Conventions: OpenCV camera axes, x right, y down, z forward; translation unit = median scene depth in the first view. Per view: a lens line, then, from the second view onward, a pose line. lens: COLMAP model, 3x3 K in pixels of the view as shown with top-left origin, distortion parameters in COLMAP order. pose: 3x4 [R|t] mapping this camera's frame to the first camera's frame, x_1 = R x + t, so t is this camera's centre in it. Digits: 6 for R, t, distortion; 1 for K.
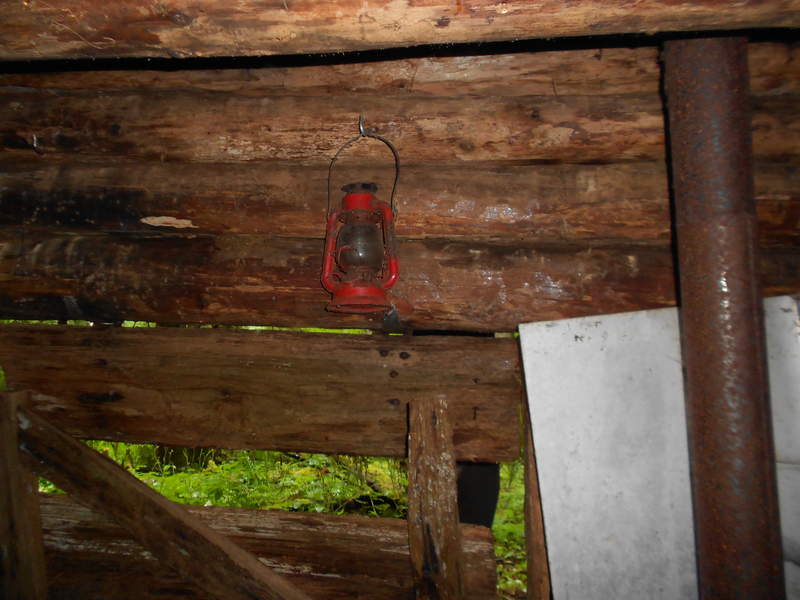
lens RADIAL K [[640.6, 0, 400.5], [0, 640.6, 313.9], [0, 0, 1]] dist [-0.003519, -0.000878]
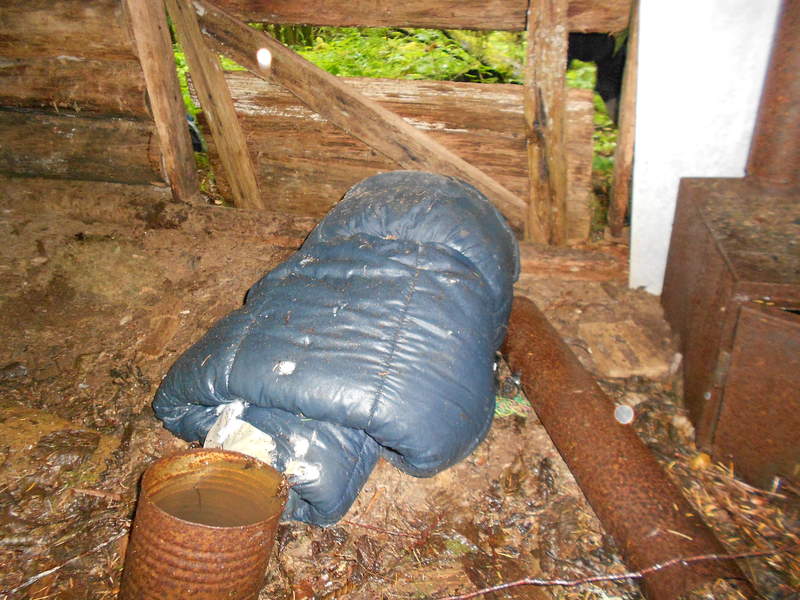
lens RADIAL K [[640.6, 0, 400.5], [0, 640.6, 313.9], [0, 0, 1]] dist [-0.003519, -0.000878]
pose [[0.988674, 0.034793, -0.145993, -0.025396], [0.058981, 0.804414, 0.591134, -0.060422], [0.138006, -0.593049, 0.793251, -0.249187]]
